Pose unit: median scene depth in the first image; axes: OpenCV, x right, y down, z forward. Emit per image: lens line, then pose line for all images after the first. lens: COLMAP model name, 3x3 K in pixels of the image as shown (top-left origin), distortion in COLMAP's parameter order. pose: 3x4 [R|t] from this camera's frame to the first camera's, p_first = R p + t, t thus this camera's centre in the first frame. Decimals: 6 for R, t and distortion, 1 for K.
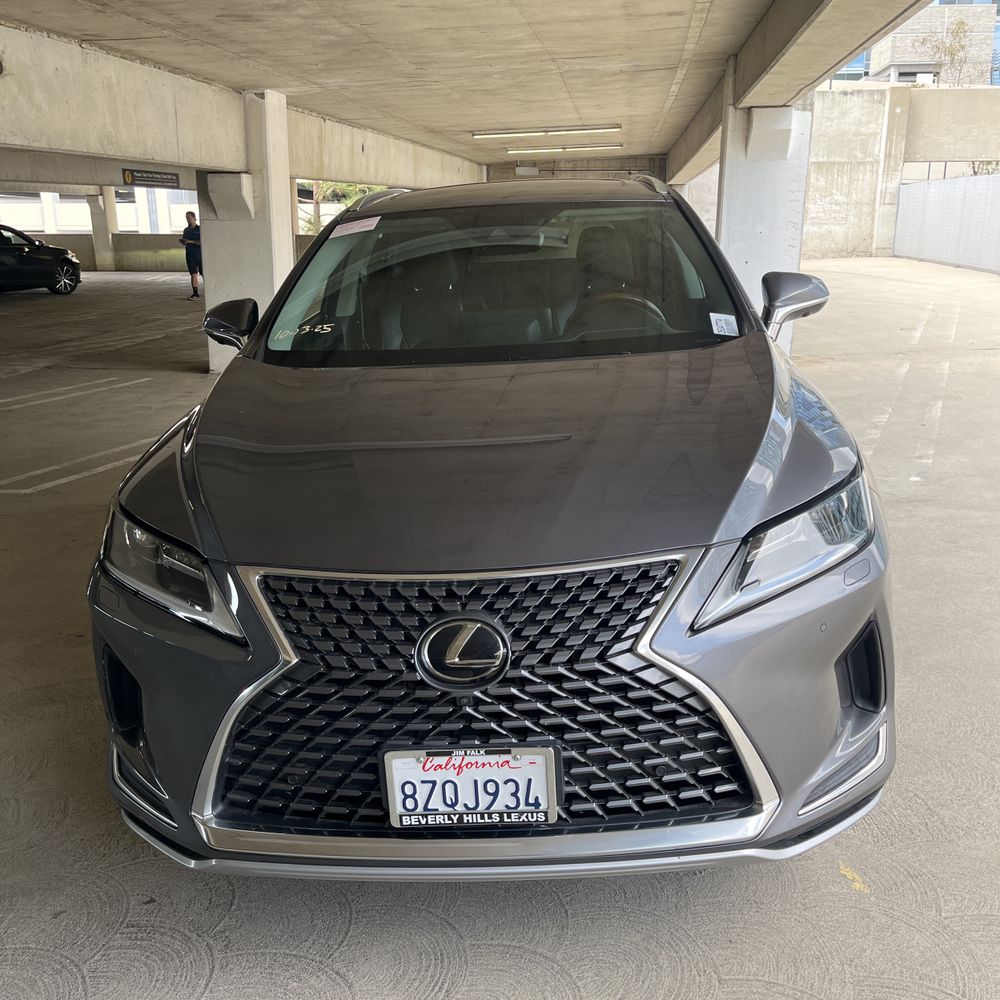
lens RADIAL K [[999.5, 0, 511.5], [0, 999.5, 498.6], [0, 0, 1]] dist [0.042562, -0.022949]
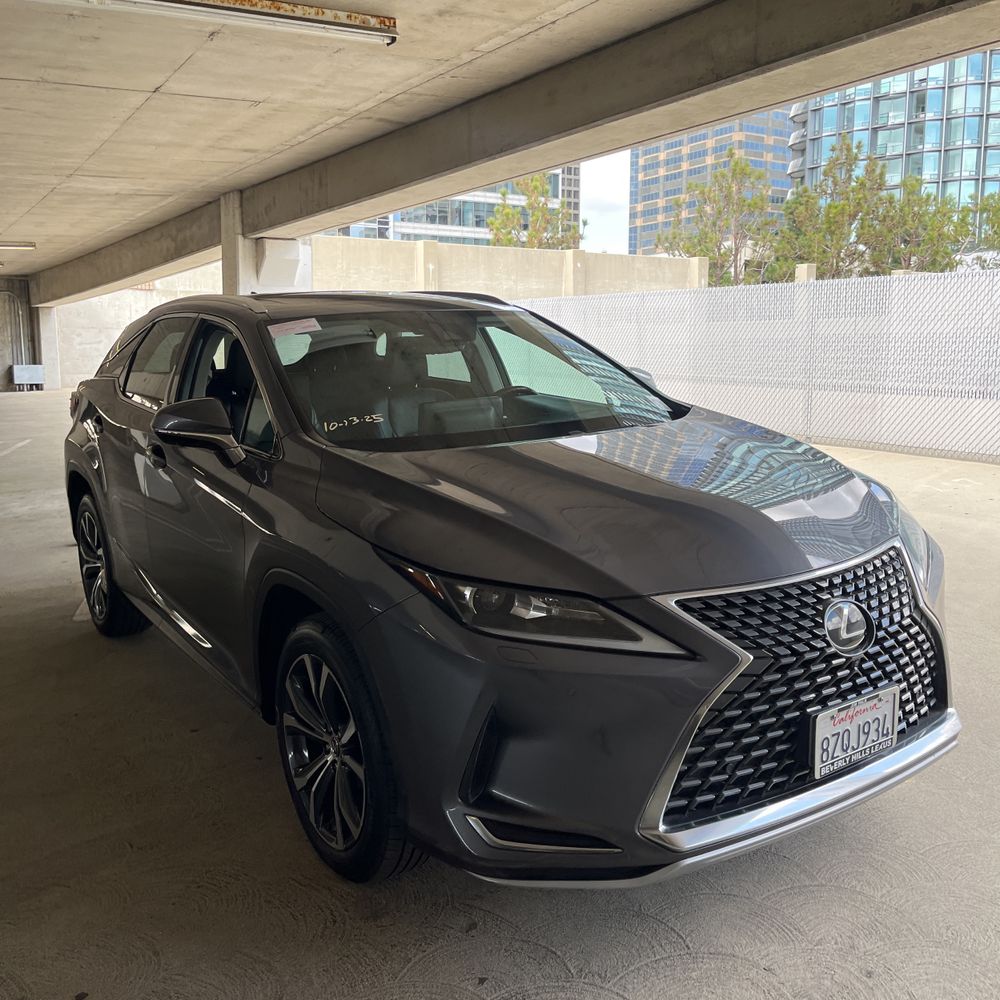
lens RADIAL K [[999.5, 0, 511.5], [0, 999.5, 498.6], [0, 0, 1]] dist [0.042562, -0.022949]
pose [[0.803166, -0.086812, 0.589396, -0.875376], [0.157470, 0.985076, -0.069492, 0.005970], [-0.574567, 0.148626, 0.804850, 0.116326]]
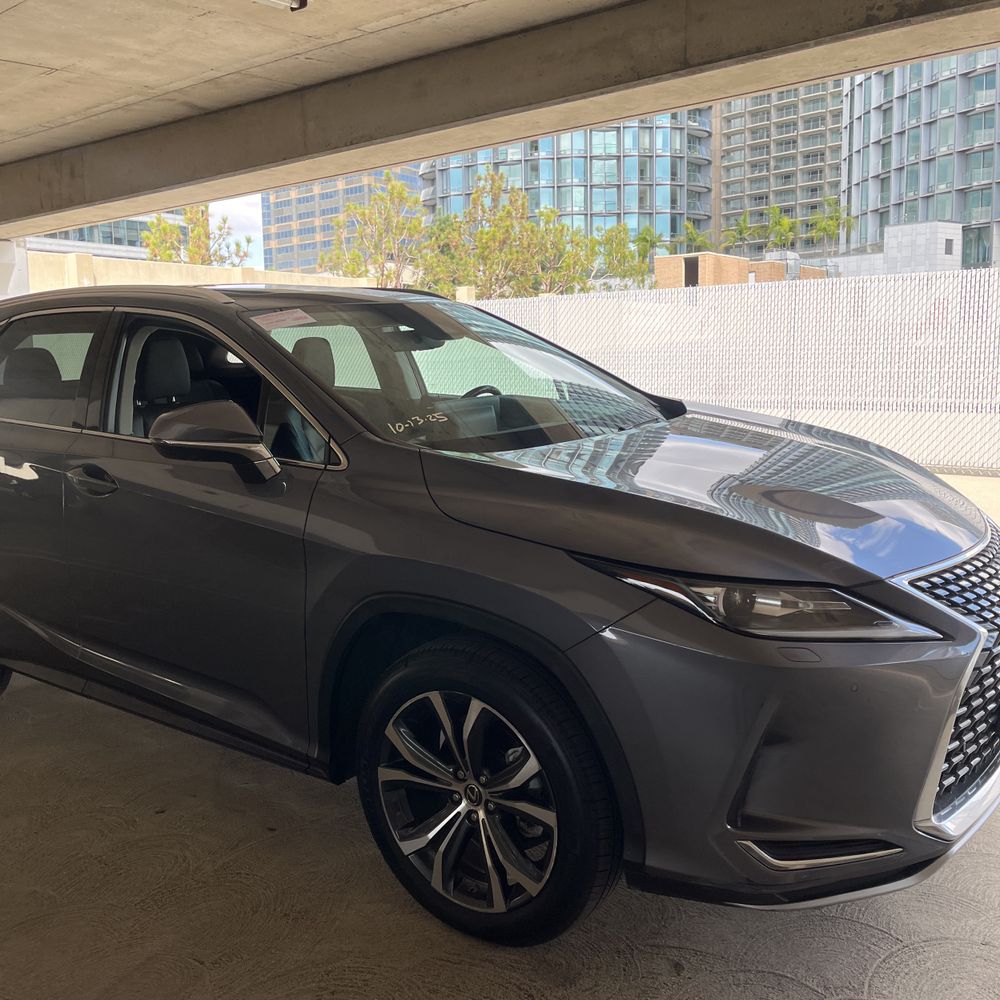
lens RADIAL K [[999.5, 0, 511.5], [0, 999.5, 498.6], [0, 0, 1]] dist [0.042562, -0.022949]
pose [[0.553052, -0.117243, 0.824856, -1.149957], [0.239276, 0.970692, -0.022459, -0.079716], [-0.798048, 0.209789, 0.564896, 0.554129]]
